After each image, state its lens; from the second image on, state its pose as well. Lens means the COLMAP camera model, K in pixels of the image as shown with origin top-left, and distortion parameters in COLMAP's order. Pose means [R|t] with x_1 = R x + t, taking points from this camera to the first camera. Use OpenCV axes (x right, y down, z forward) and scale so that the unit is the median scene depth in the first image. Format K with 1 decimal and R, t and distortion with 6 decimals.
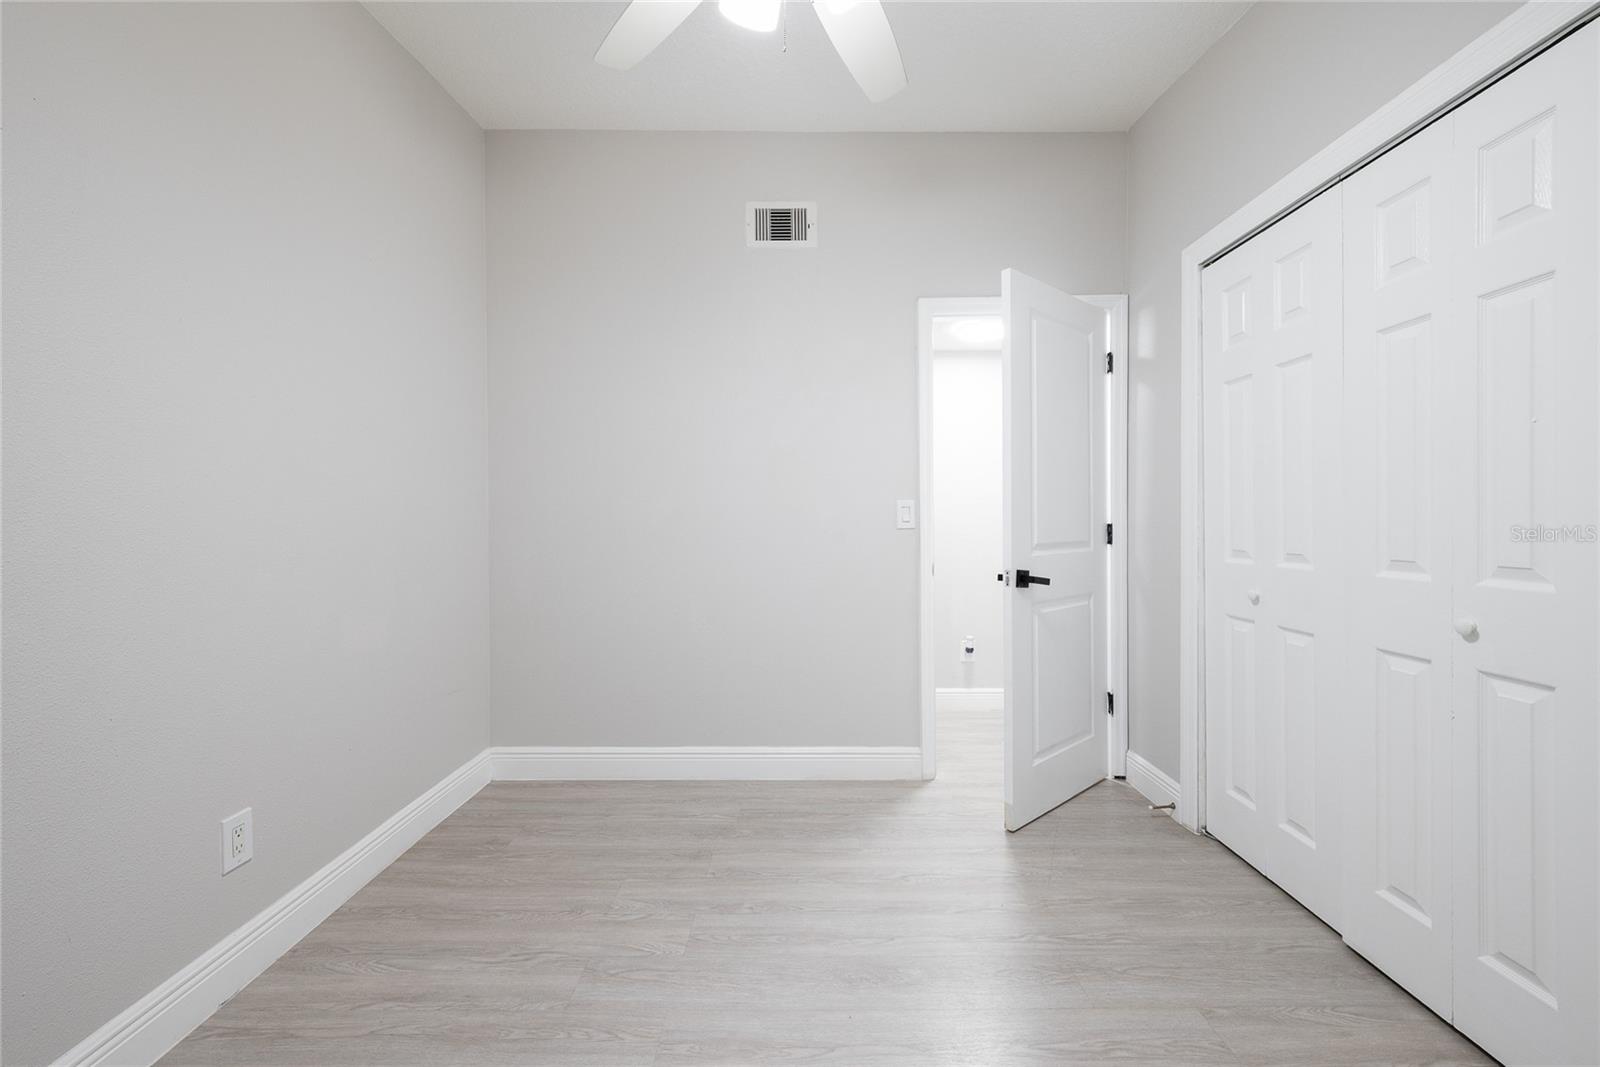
lens RADIAL K [[634.5, 0, 801.9], [0, 634.5, 522.9], [0, 0, 1]] dist [-0.001320, -0.000083]
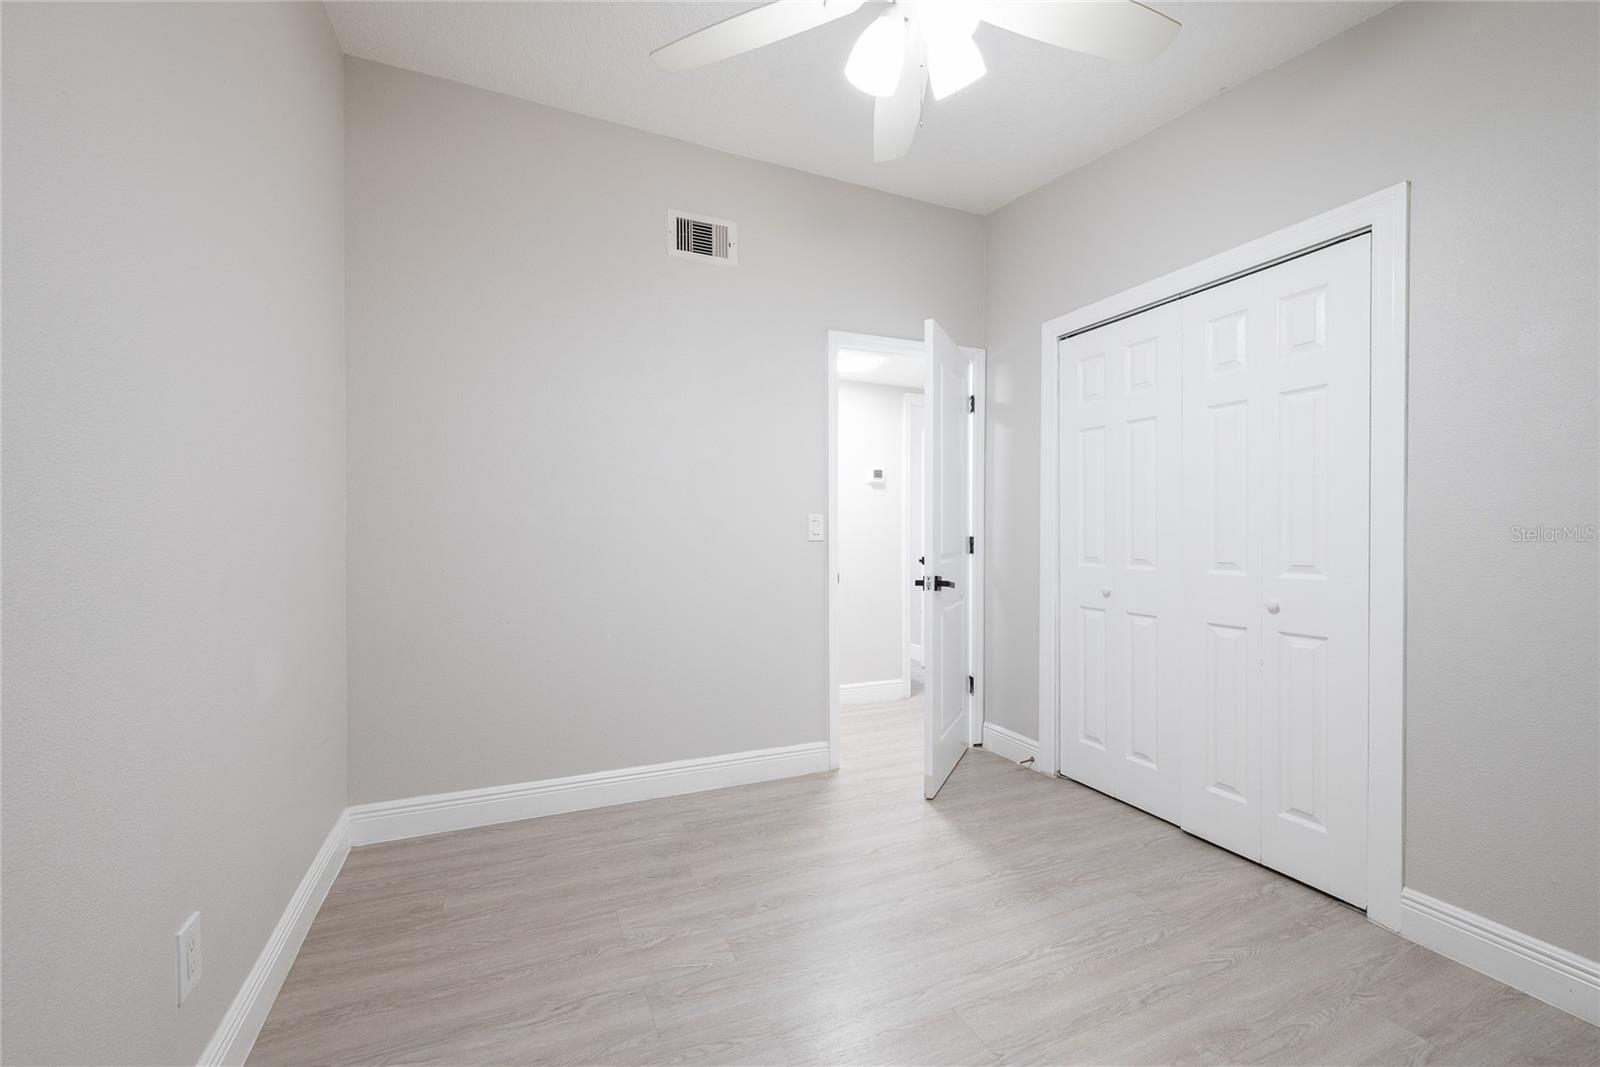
lens RADIAL K [[636.2, 0, 804.5], [0, 636.2, 534.1], [0, 0, 1]] dist [-0.001734, -0.000102]
pose [[0.917489, 0.004307, 0.397738, -0.349820], [-0.003935, 0.999991, -0.001752, -0.000351], [-0.397742, 0.000042, 0.917497, 0.013868]]
